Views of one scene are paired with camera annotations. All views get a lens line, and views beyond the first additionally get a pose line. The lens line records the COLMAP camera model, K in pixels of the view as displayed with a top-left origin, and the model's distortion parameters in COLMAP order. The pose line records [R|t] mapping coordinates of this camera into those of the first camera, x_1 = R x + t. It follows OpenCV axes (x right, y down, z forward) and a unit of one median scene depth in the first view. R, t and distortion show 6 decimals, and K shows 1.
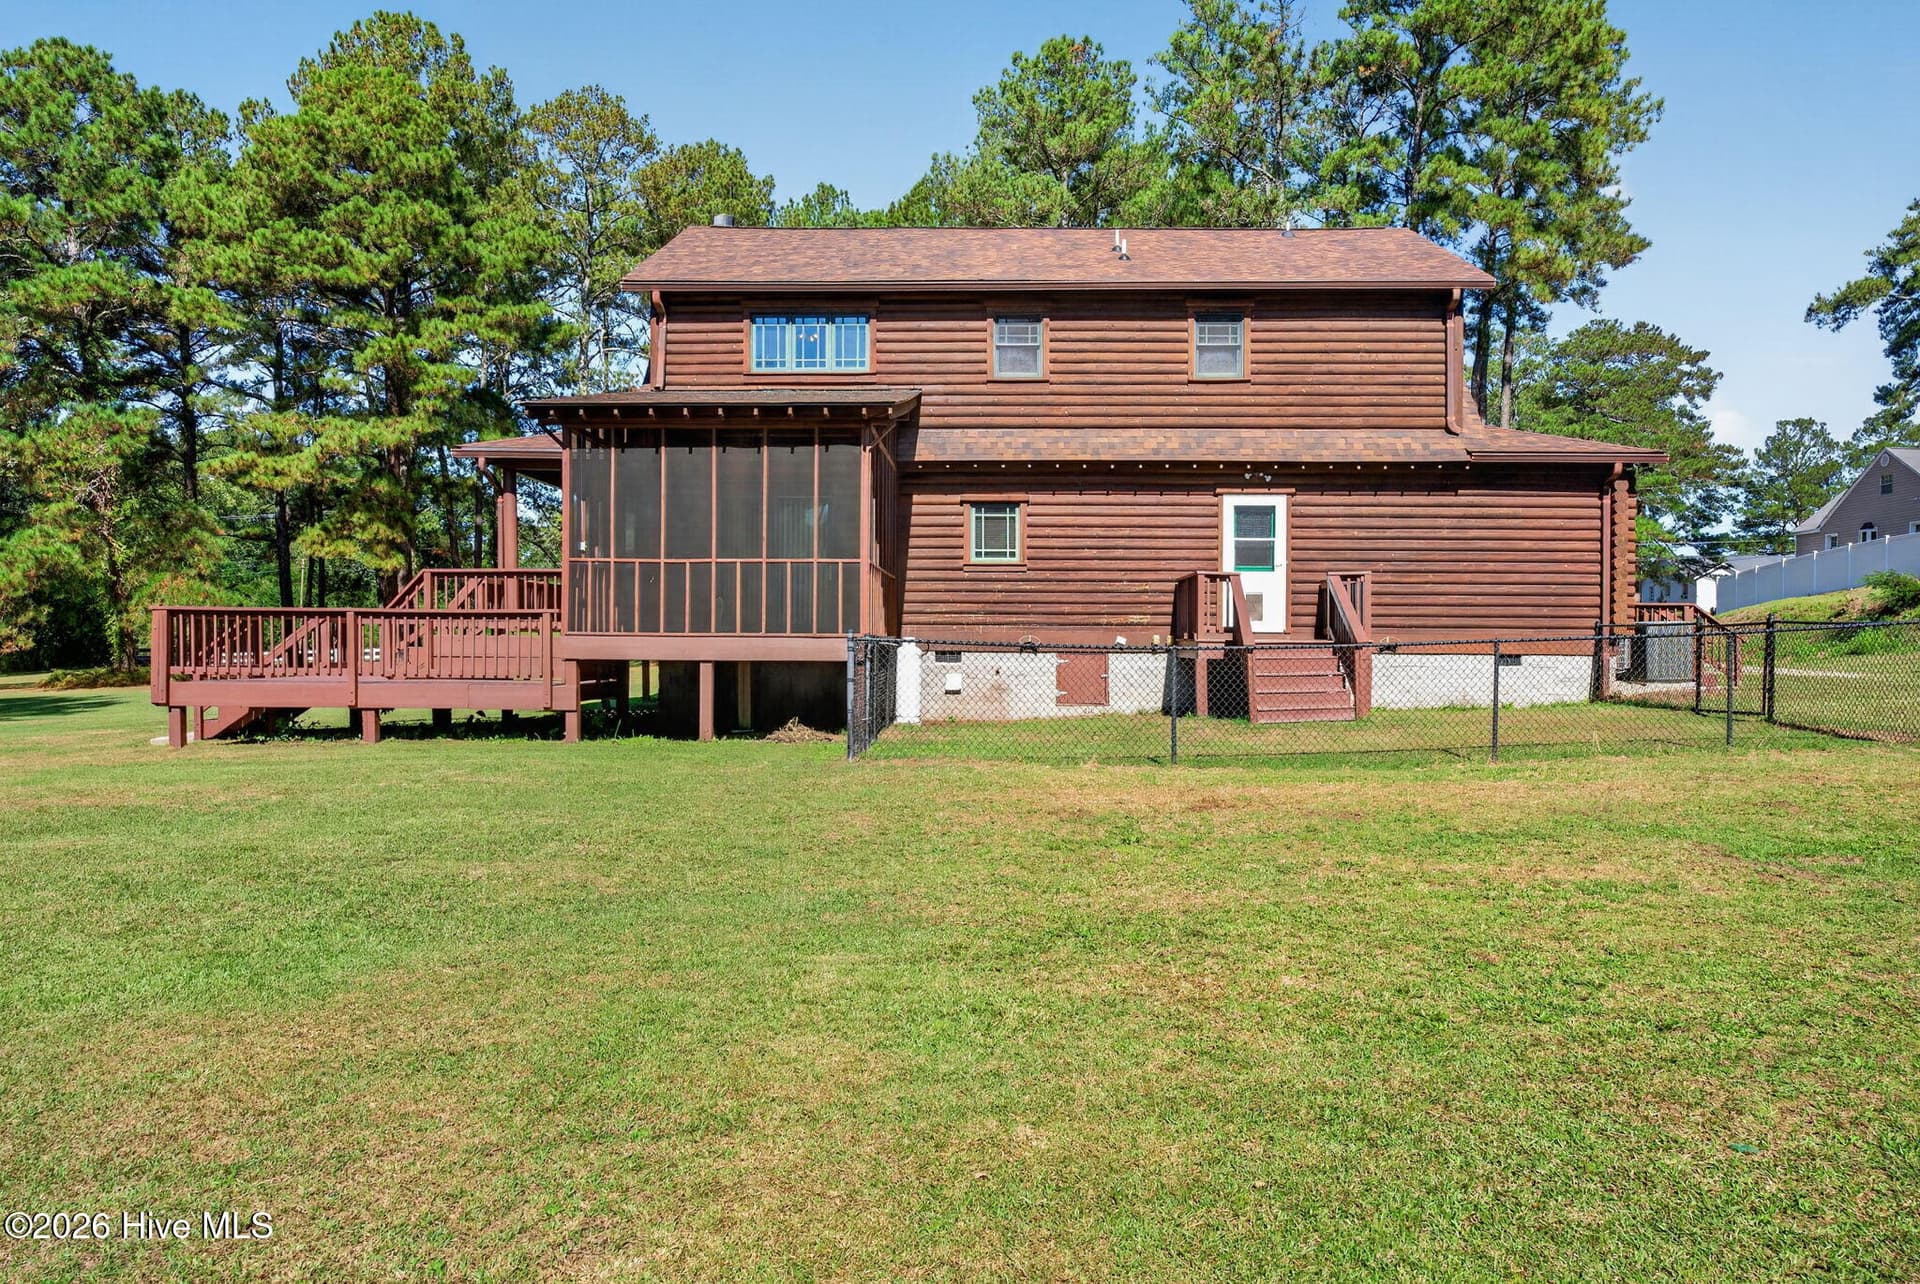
lens RADIAL K [[1438.5, 0, 960.0], [0, 1438.5, 642.0], [0, 0, 1]] dist [0.003944, 0.004682]
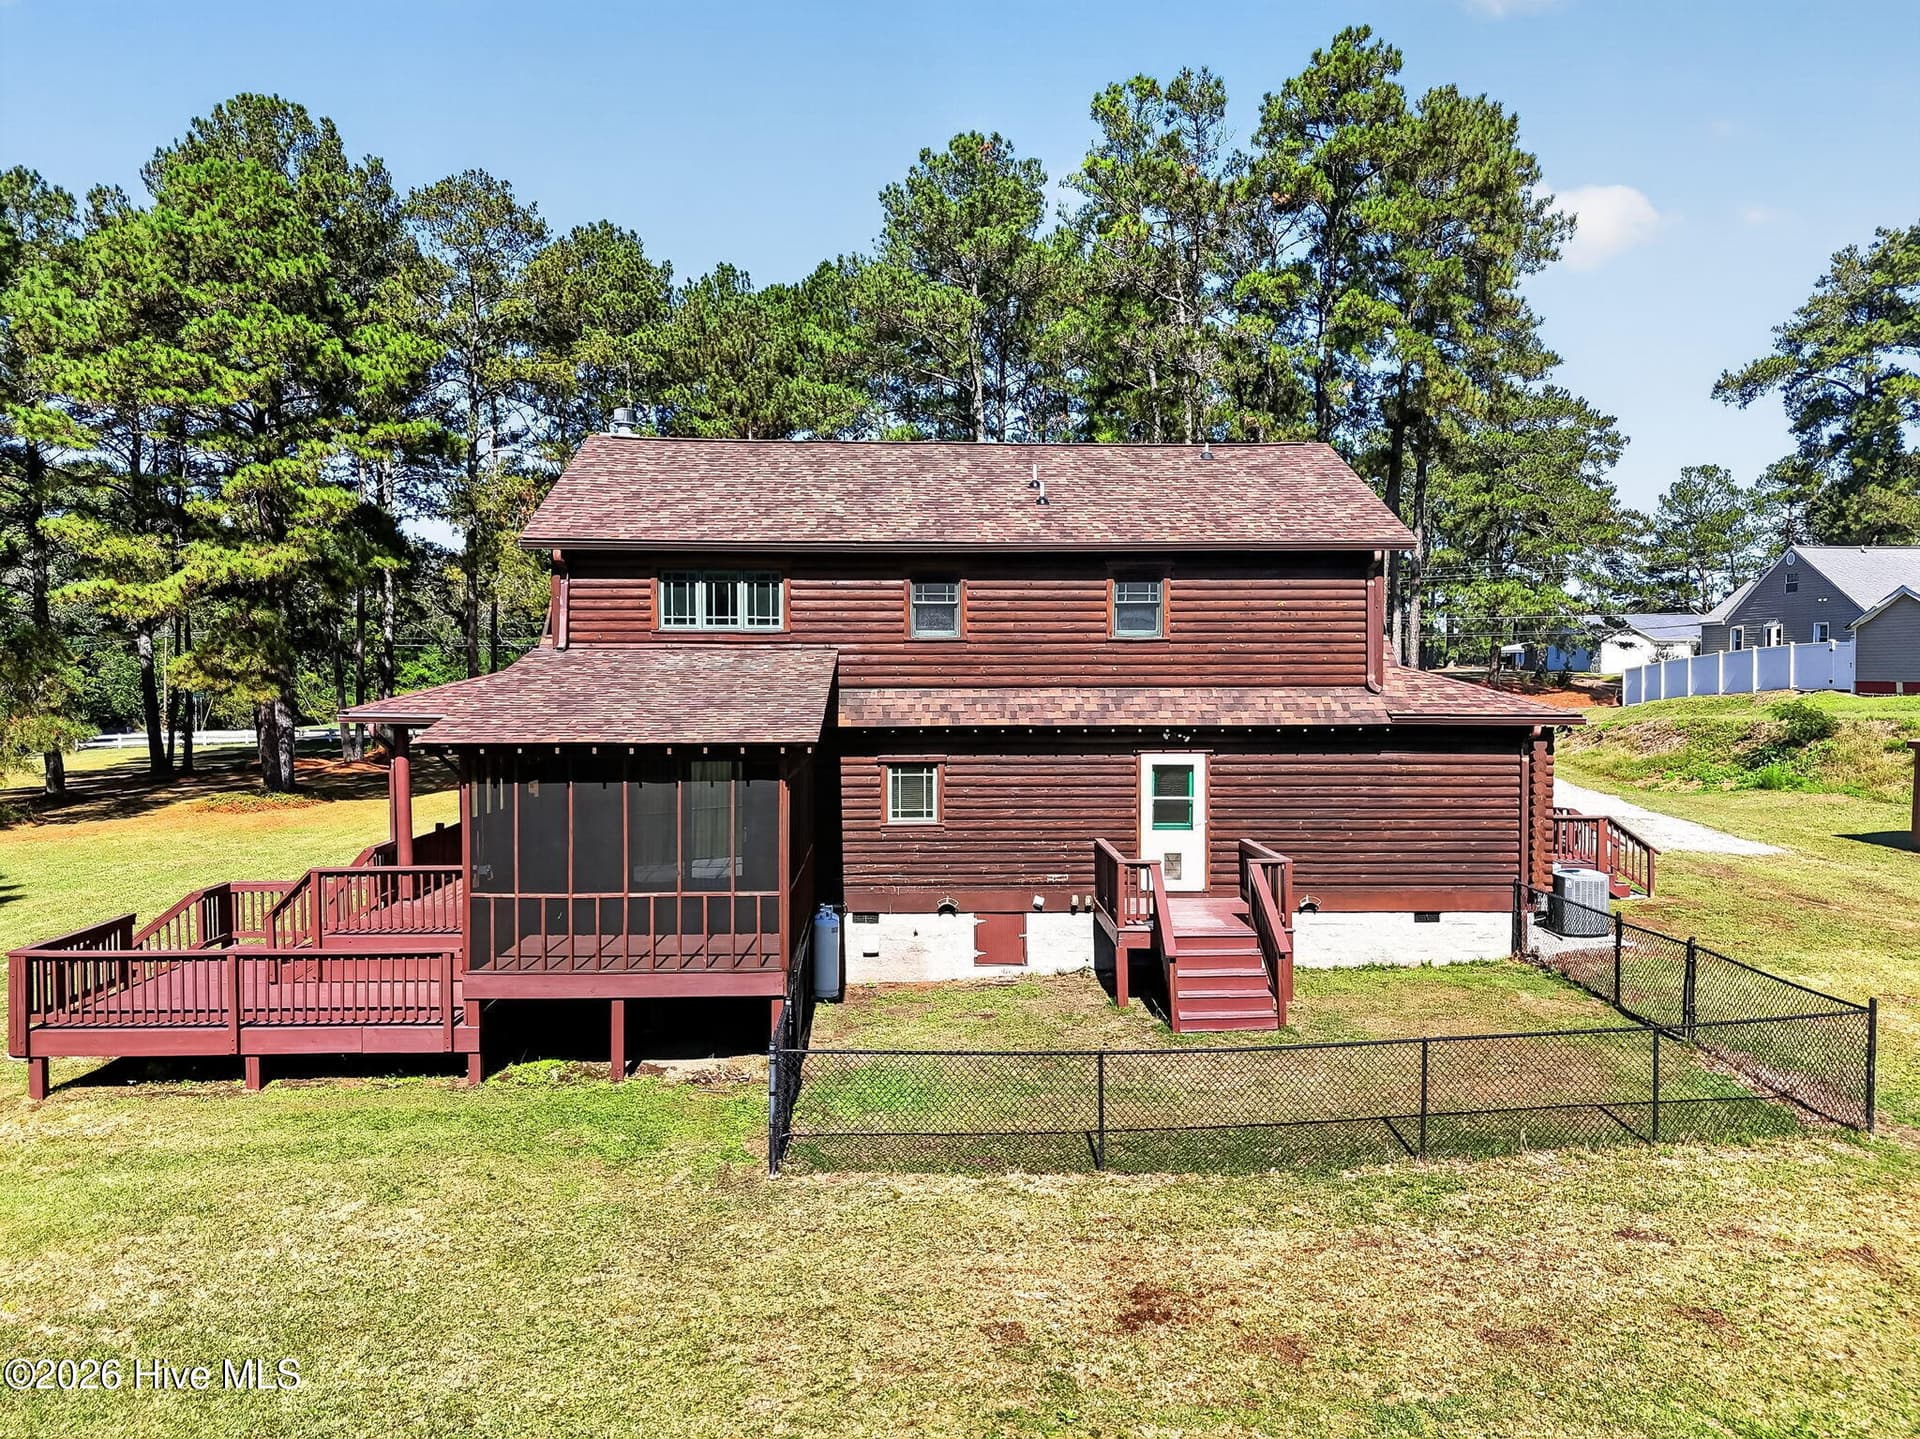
lens RADIAL K [[1456.0, 0, 953.9], [0, 1456.0, 718.9], [0, 0, 1]] dist [0.091542, -0.091248]
pose [[0.998186, -0.005364, 0.059962, -0.002902], [0.004124, 0.999775, 0.020788, -0.062356], [-0.060060, -0.020503, 0.997984, 0.002521]]
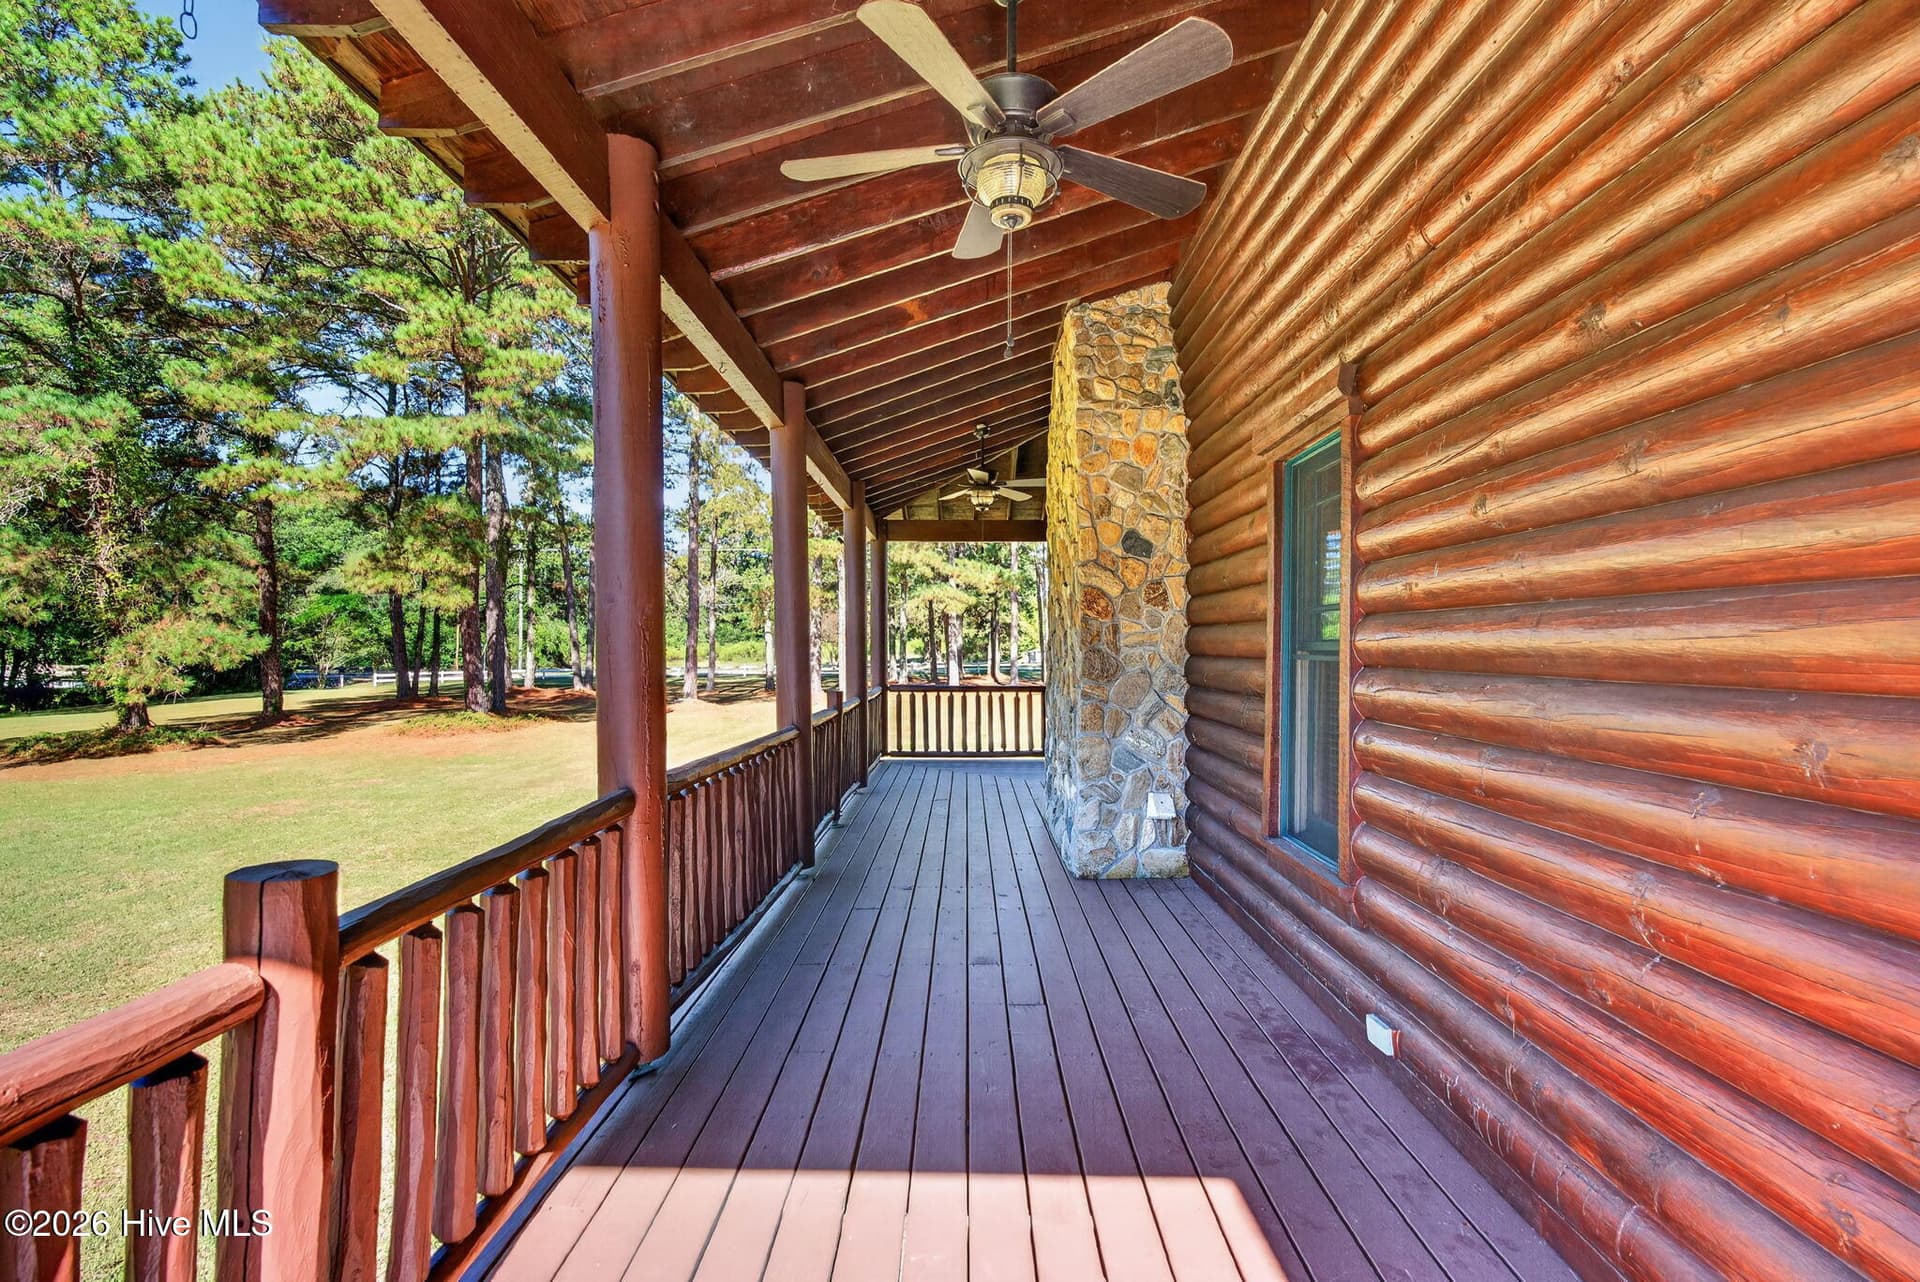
lens RADIAL K [[877.0, 0, 961.4], [0, 877.0, 622.9], [0, 0, 1]] dist [0.015683, 0.000252]
pose [[0.999237, -0.000614, 0.039063, -0.138906], [0.002080, 0.999295, -0.037491, -0.024912], [-0.039012, 0.037544, 0.998533, 0.526248]]
